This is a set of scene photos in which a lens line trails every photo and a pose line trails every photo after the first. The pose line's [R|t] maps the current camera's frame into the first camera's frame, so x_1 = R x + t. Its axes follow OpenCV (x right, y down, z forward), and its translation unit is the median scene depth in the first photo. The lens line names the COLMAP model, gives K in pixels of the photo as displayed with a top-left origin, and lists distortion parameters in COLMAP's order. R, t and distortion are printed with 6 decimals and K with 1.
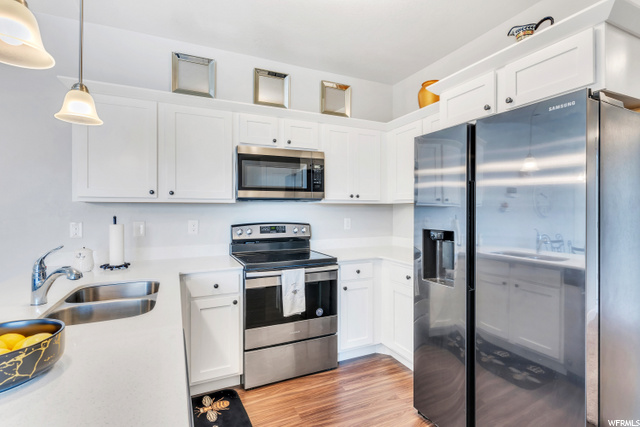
lens RADIAL K [[312.6, 0, 318.6], [0, 312.6, 209.4], [0, 0, 1]] dist [0.004409, -0.001135]
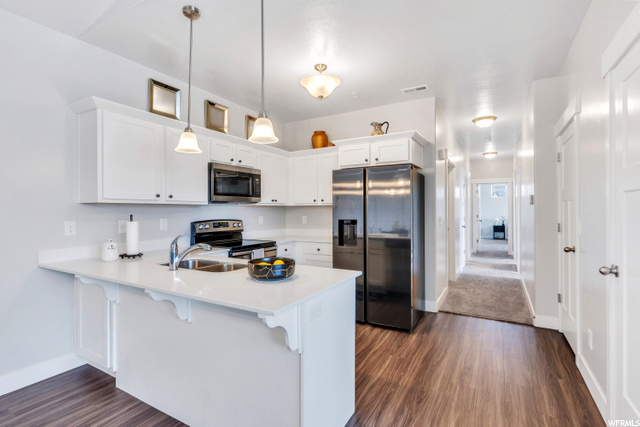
lens RADIAL K [[312.6, 0, 317.0], [0, 312.6, 208.6], [0, 0, 1]] dist [0.004409, -0.001135]
pose [[0.817407, 0.001413, 0.576059, -0.613086], [0.006122, 0.999919, -0.011139, 0.013473], [-0.576028, 0.012632, 0.817332, -0.336294]]
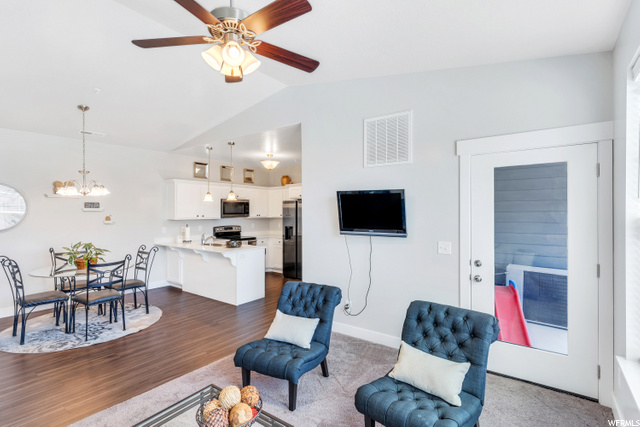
lens RADIAL K [[312.6, 0, 322.3], [0, 312.6, 212.6], [0, 0, 1]] dist [0.004409, -0.001135]
pose [[0.870709, -0.000196, 0.491799, -0.796222], [0.001601, 0.999996, -0.002436, -0.064673], [-0.491796, 0.002908, 0.870705, -1.764241]]
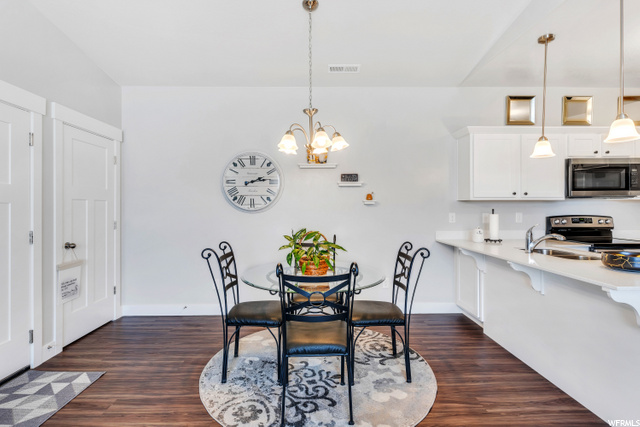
lens RADIAL K [[312.6, 0, 319.0], [0, 312.6, 207.7], [0, 0, 1]] dist [0.004409, -0.001135]
pose [[0.919670, 0.000309, -0.392693, -0.674698], [-0.000801, 0.999999, -0.001090, 0.014192], [0.392692, 0.001317, 0.919669, -0.651092]]
